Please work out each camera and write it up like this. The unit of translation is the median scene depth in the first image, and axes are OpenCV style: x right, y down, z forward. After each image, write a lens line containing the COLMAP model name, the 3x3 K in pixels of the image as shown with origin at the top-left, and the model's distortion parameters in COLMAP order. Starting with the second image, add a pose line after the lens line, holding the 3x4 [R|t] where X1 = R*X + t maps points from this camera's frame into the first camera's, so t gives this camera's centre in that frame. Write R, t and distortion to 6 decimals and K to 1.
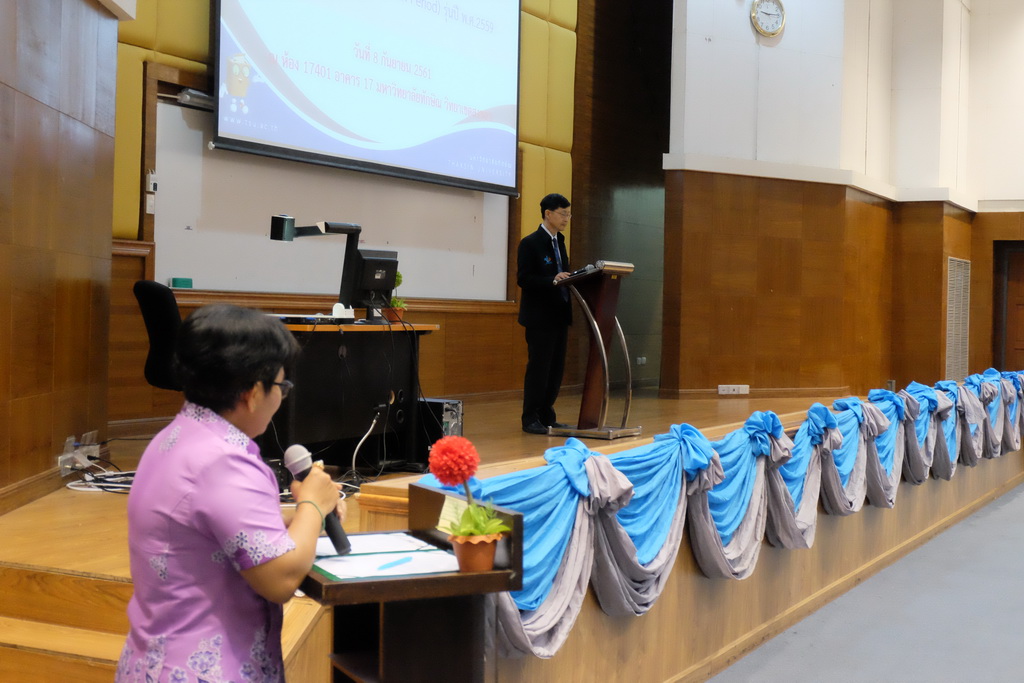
lens RADIAL K [[1444.0, 0, 512.0], [0, 1444.0, 341.5], [0, 0, 1]] dist [0.021537, 0.001641]
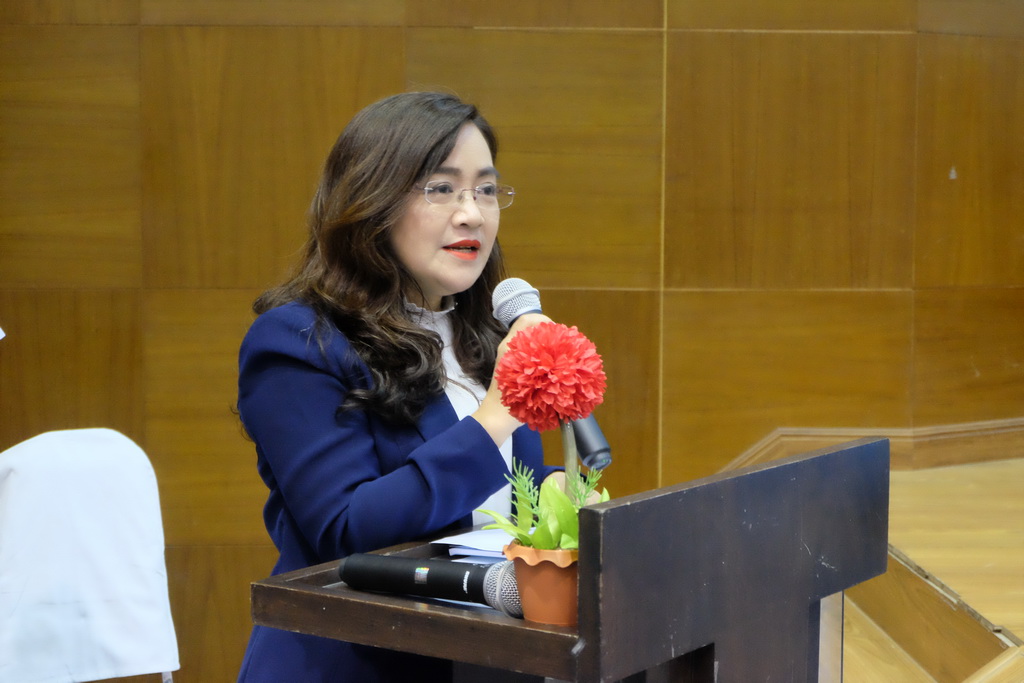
lens RADIAL K [[1836.2, 0, 512.0], [0, 1836.2, 341.5], [0, 0, 1]] dist [0.007529, 0.099454]
pose [[0.525958, 0.062124, -0.848239, 0.141632], [-0.012695, 0.997791, 0.065205, 0.009878], [0.850416, -0.023527, 0.525585, 0.211657]]
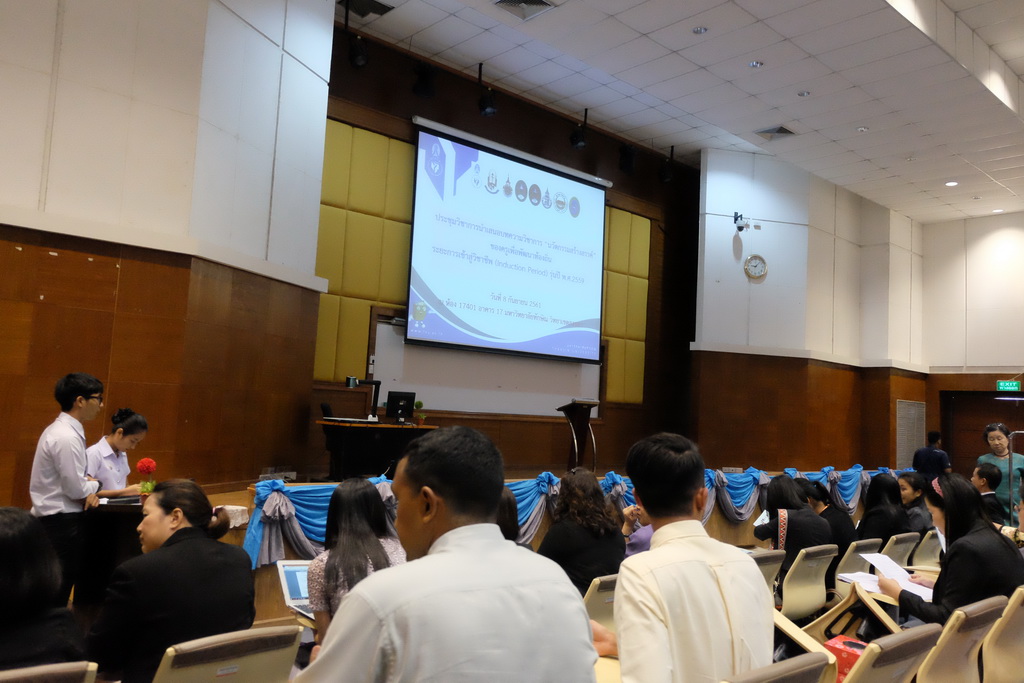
lens RADIAL K [[809.9, 0, 512.0], [0, 809.9, 341.5], [0, 0, 1]] dist [0.026290, 0.002928]
pose [[0.940462, -0.003446, -0.339883, 0.380575], [-0.037327, 0.992853, -0.113353, -0.003197], [0.337844, 0.119291, 0.933612, -0.102000]]
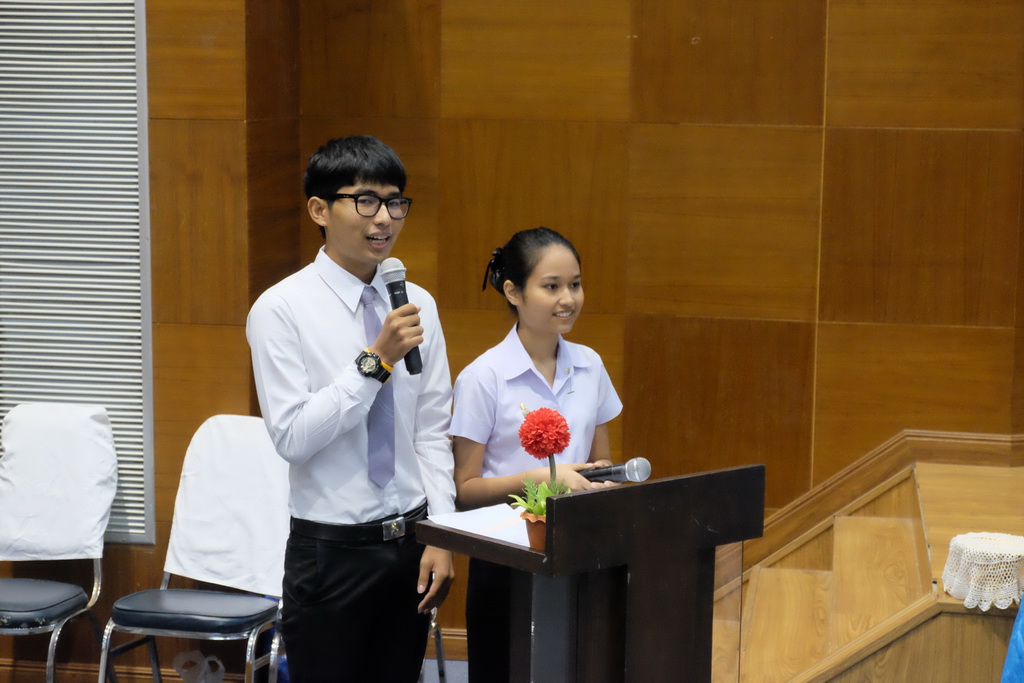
lens RADIAL K [[2061.7, 0, 512.0], [0, 2061.7, 341.5], [0, 0, 1]] dist [0.024725, 0.231630]
pose [[0.329663, 0.113110, -0.937298, 0.388857], [-0.028741, 0.993539, 0.109788, -0.041144], [0.943661, -0.009254, 0.330784, 0.161360]]
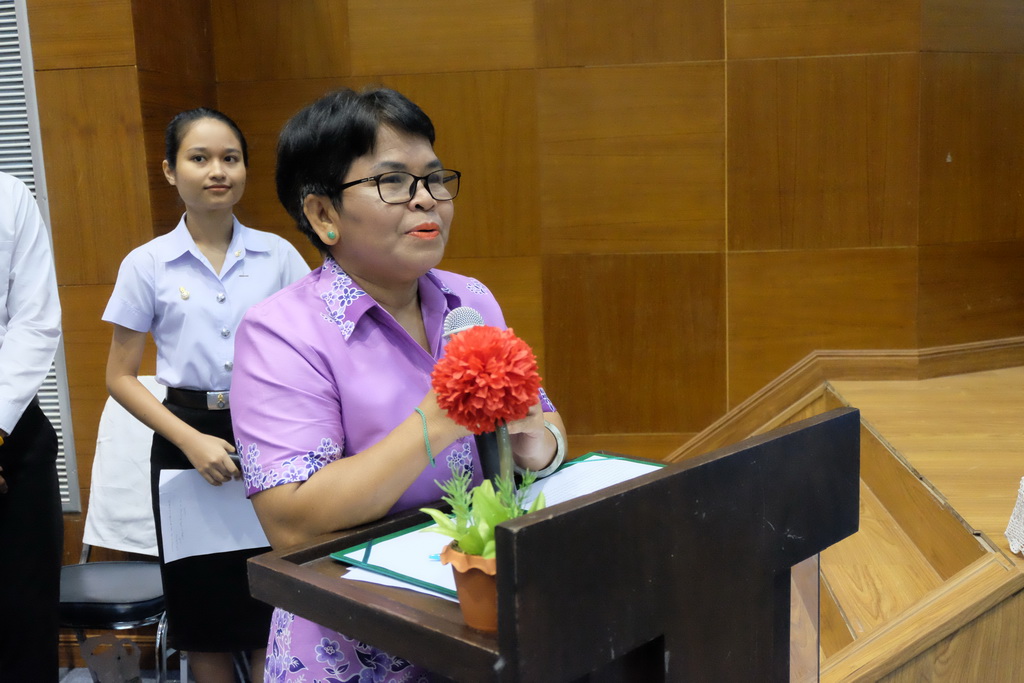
lens RADIAL K [[1097.4, 0, 512.0], [0, 1097.4, 341.5], [0, 0, 1]] dist [0.008713, 0.012946]
pose [[0.390928, 0.106248, -0.914268, 0.089088], [0.022161, 0.991941, 0.124750, 0.008082], [0.920154, -0.069029, 0.385423, 0.271568]]
